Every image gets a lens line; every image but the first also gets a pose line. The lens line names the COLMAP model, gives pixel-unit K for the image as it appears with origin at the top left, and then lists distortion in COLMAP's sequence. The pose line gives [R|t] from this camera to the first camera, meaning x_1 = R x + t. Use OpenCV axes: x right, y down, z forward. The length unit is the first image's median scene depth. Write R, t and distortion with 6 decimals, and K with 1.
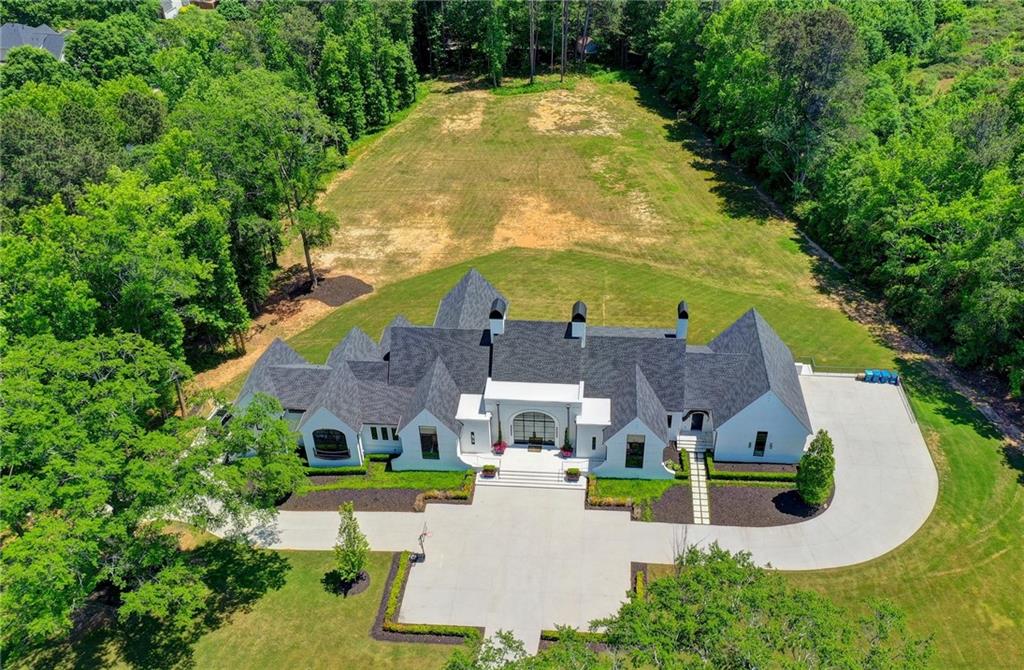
lens RADIAL K [[876.2, 0, 551.8], [0, 876.2, 340.6], [0, 0, 1]] dist [0.009264, 0.006388]
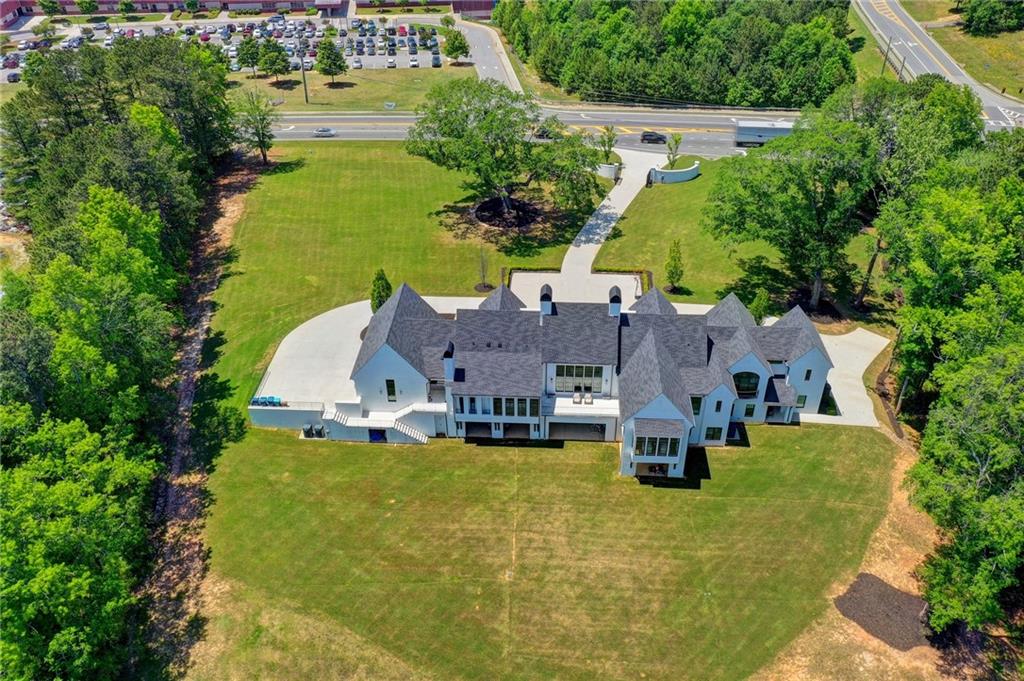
lens RADIAL K [[806.7, 0, 514.1], [0, 806.7, 338.9], [0, 0, 1]] dist [0.009252, 0.001552]
pose [[-0.999916, 0.012708, -0.002370, 0.055591], [0.001770, 0.316176, 0.948699, -0.746517], [0.012805, 0.948615, -0.316172, 0.996558]]
